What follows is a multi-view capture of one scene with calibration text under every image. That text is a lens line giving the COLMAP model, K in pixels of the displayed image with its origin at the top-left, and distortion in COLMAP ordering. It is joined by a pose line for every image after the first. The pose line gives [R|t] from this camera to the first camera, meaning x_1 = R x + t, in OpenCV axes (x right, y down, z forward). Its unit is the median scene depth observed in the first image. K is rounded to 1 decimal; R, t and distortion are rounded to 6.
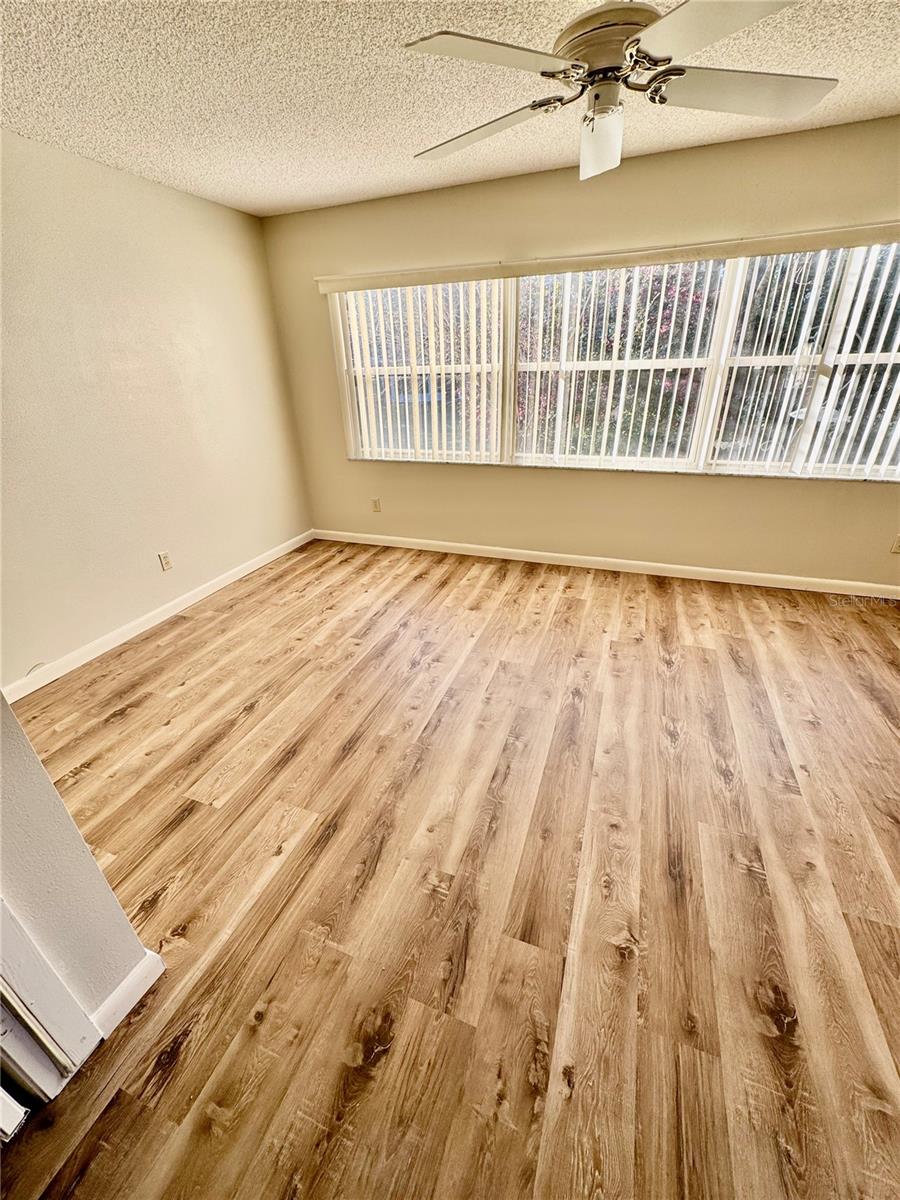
lens RADIAL K [[476.4, 0, 451.3], [0, 476.4, 600.4], [0, 0, 1]] dist [-0.002623, 0.000489]
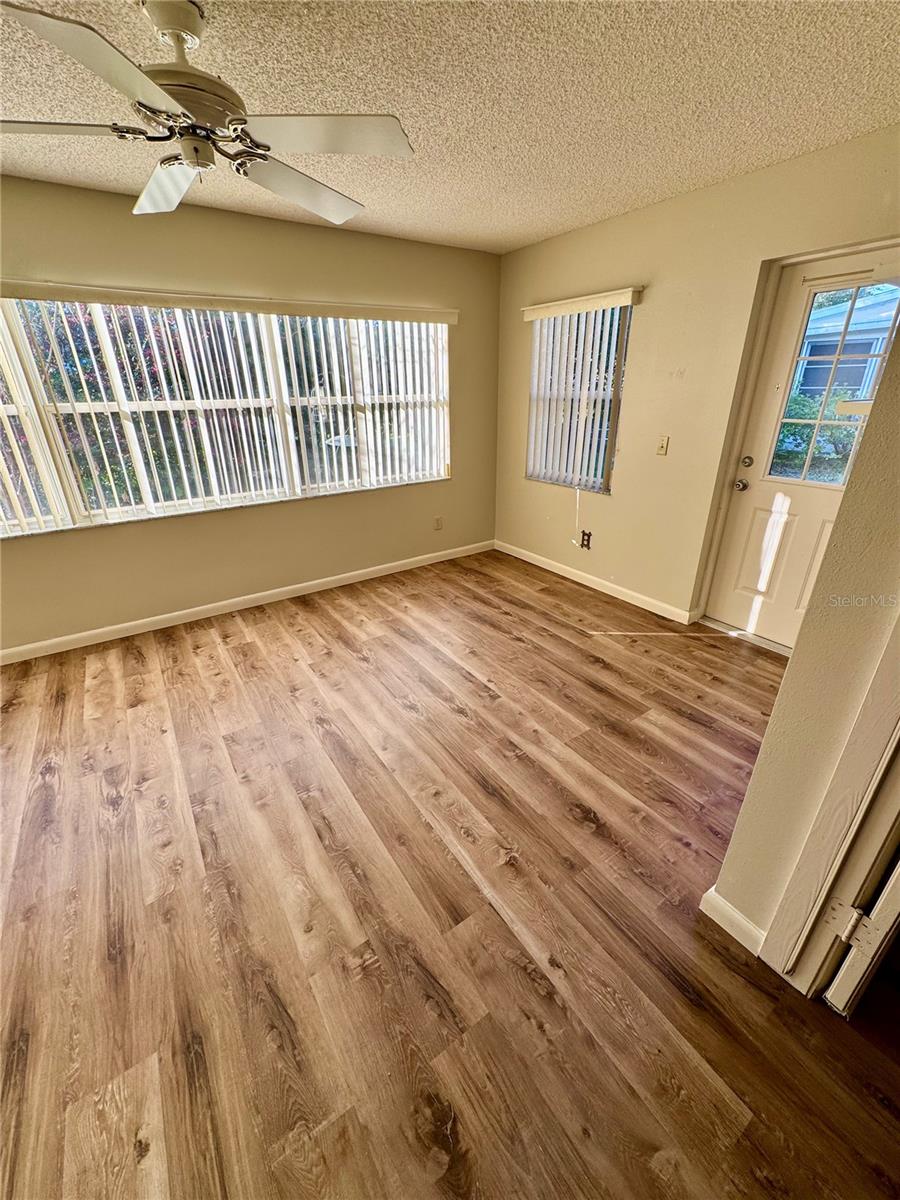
lens RADIAL K [[476.4, 0, 451.3], [0, 476.4, 600.4], [0, 0, 1]] dist [-0.002623, 0.000489]
pose [[0.580664, -0.313114, 0.751524, -0.234478], [0.361122, 0.926366, 0.106940, -0.046503], [-0.729672, 0.209296, 0.650980, 0.080650]]
